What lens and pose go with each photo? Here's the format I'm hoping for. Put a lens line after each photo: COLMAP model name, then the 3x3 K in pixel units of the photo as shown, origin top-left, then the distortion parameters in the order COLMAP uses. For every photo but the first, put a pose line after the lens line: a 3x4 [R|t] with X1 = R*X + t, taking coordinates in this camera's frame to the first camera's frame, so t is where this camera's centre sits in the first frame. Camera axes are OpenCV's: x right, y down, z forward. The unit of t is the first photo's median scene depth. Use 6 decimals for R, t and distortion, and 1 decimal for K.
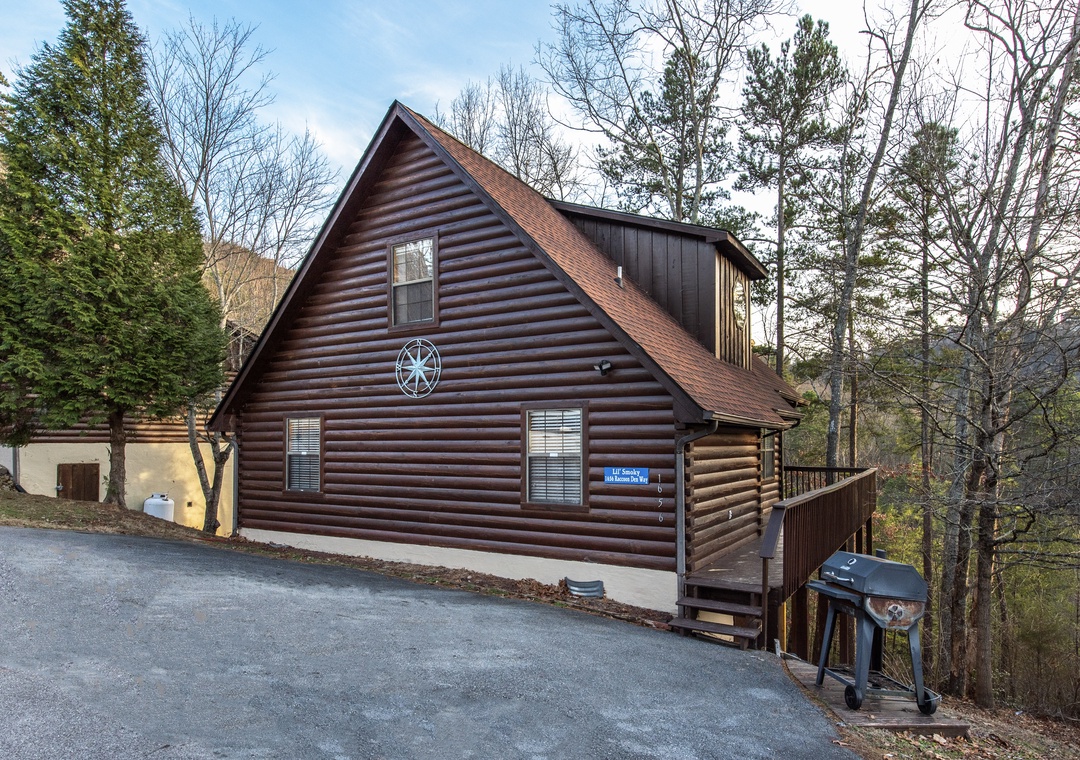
lens RADIAL K [[642.8, 0, 541.6], [0, 642.8, 398.5], [0, 0, 1]] dist [-0.000819, -0.001411]
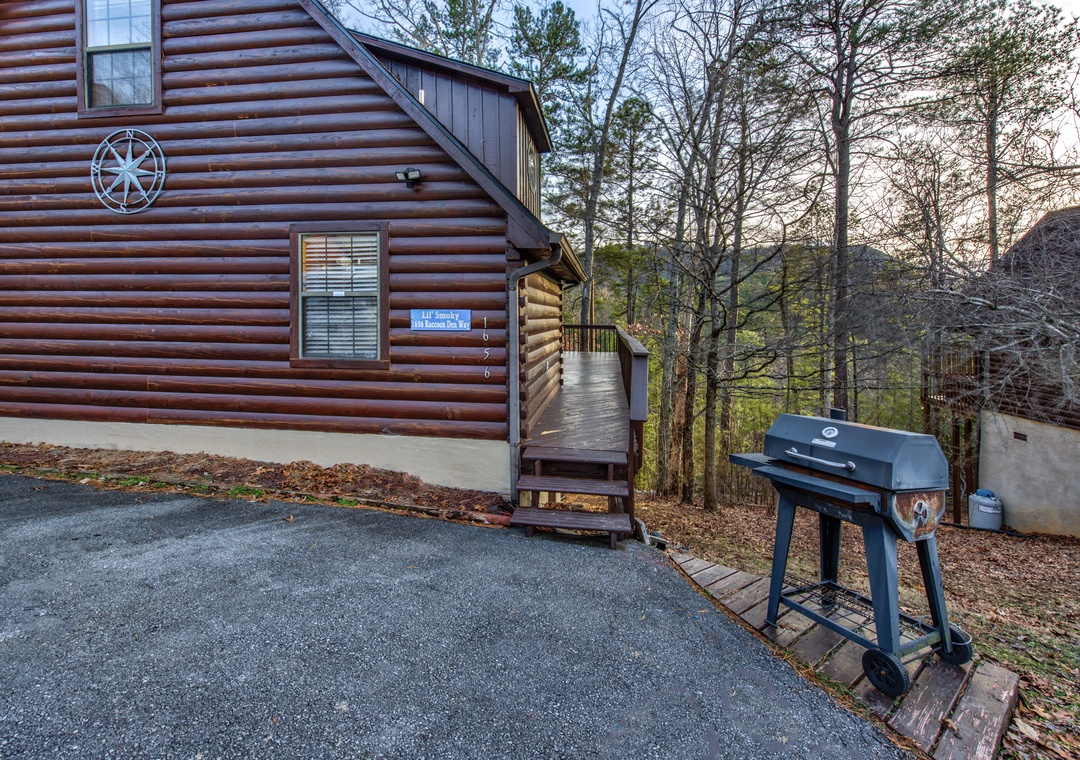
lens RADIAL K [[472.0, 0, 541.8], [0, 472.0, 334.9], [0, 0, 1]] dist [-0.003665, -0.000319]
pose [[0.917553, -0.005139, 0.397581, 0.017424], [-0.039006, 0.993930, 0.102866, 0.070245], [-0.395696, -0.109893, 0.911783, 0.411085]]
